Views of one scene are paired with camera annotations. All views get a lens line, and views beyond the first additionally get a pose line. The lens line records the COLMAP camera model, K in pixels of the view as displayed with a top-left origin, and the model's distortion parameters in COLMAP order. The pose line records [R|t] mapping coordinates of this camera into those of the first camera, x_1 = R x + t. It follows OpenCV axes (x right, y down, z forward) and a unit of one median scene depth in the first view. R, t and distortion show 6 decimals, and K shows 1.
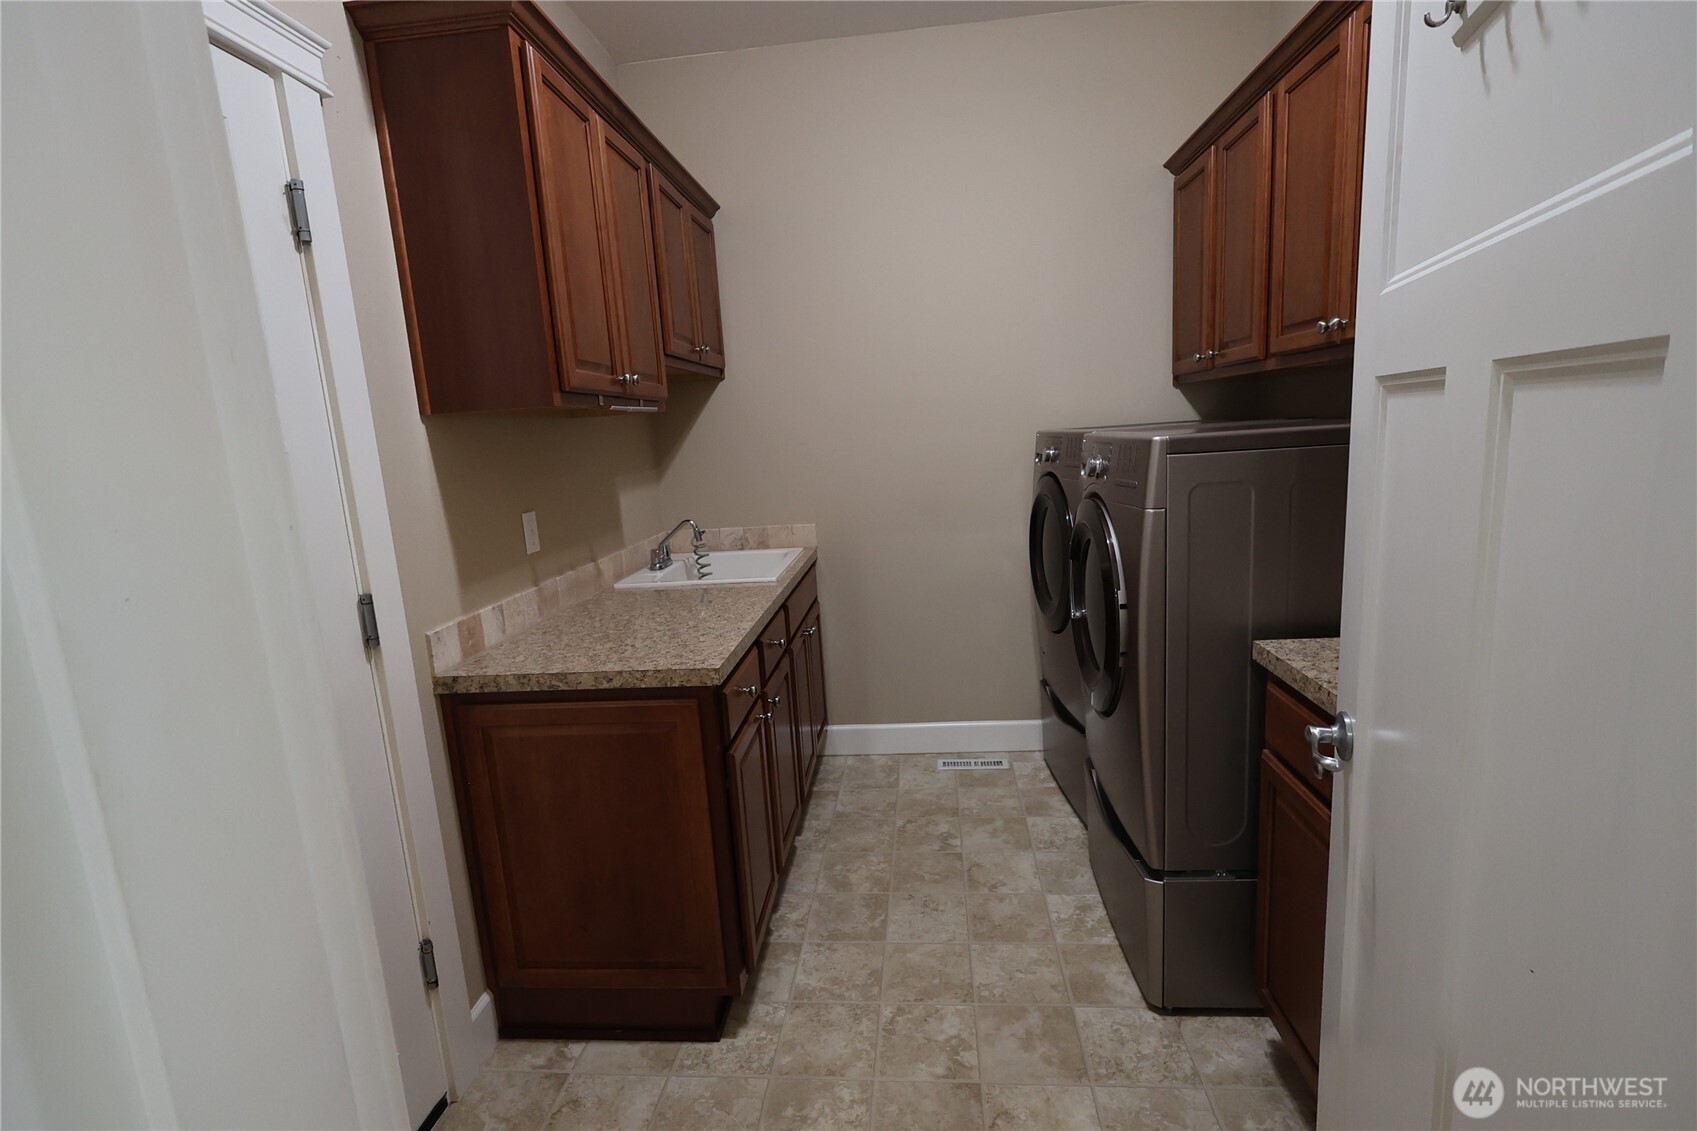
lens RADIAL K [[779.8, 0, 849.3], [0, 779.8, 567.9], [0, 0, 1]] dist [-0.007807, 0.003225]
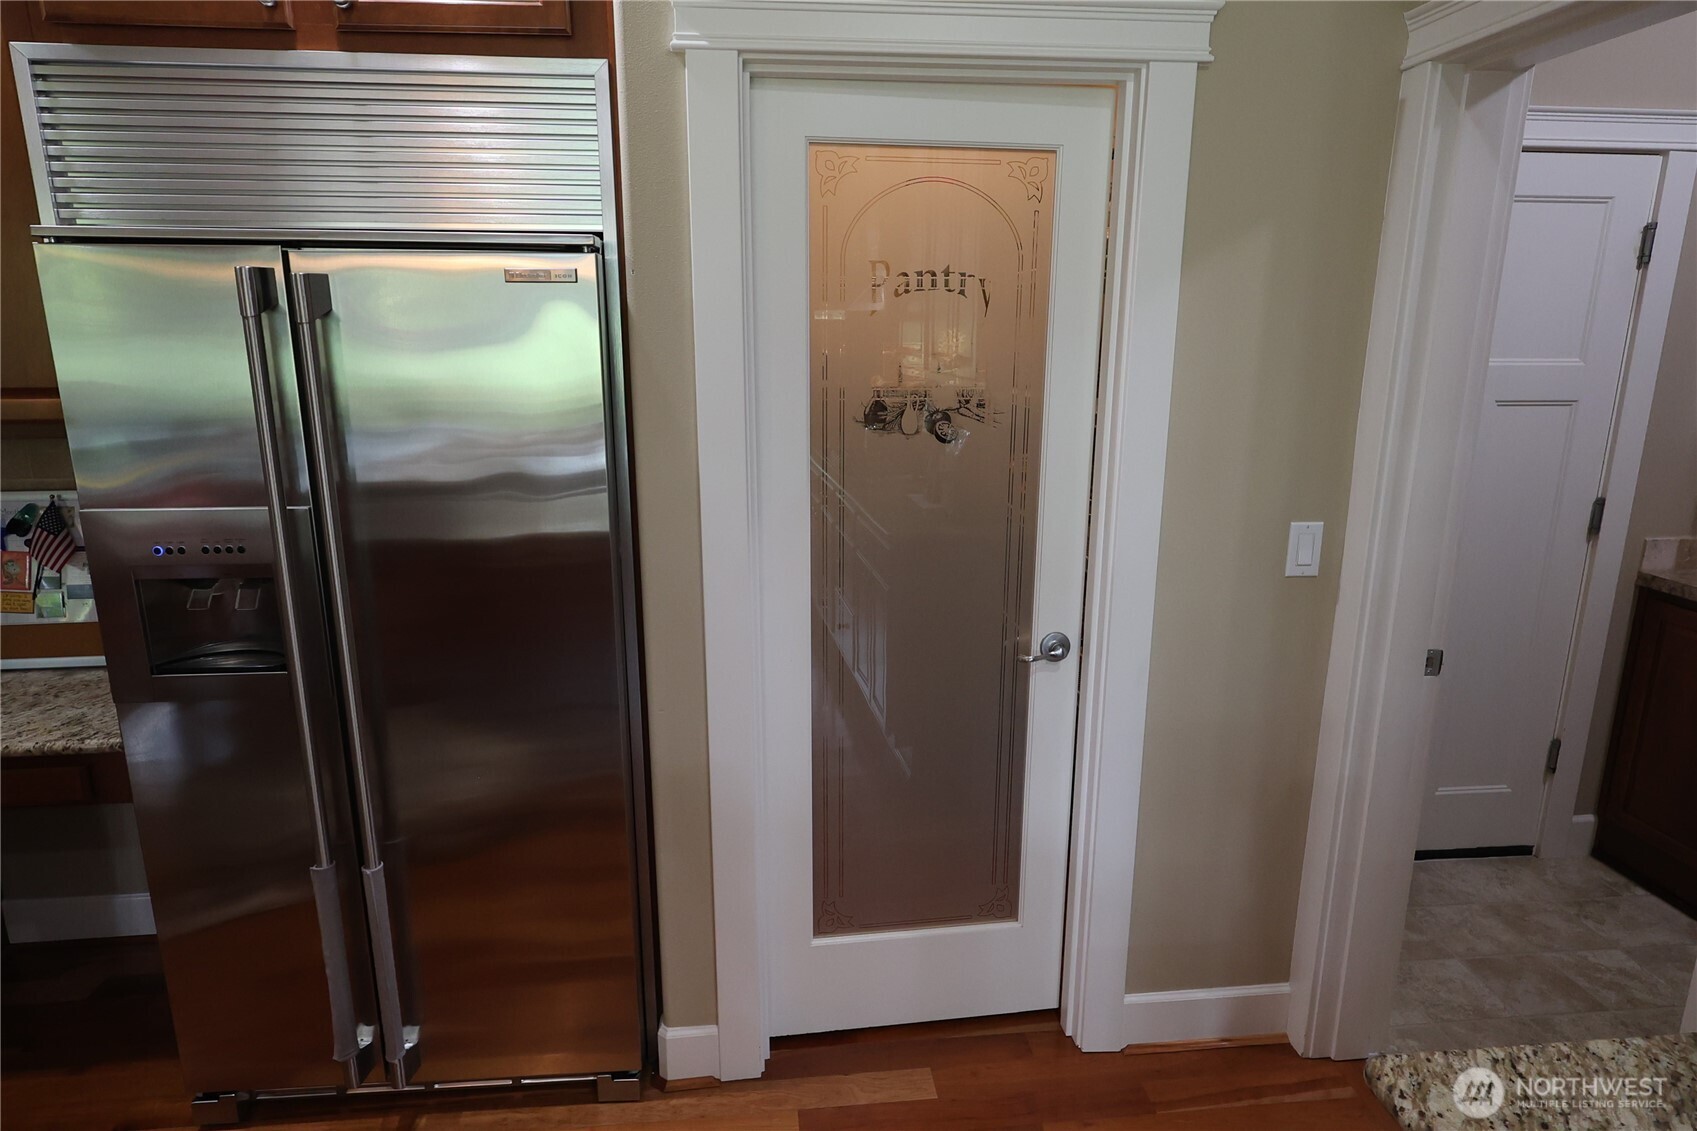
lens RADIAL K [[998.1, 0, 844.4], [0, 998.1, 567.2], [0, 0, 1]] dist [-0.007470, -0.000883]
pose [[0.205437, 0.290984, -0.934411, 0.777417], [-0.183419, 0.949306, 0.255296, -0.052074], [0.961329, 0.118941, 0.248395, -0.737544]]
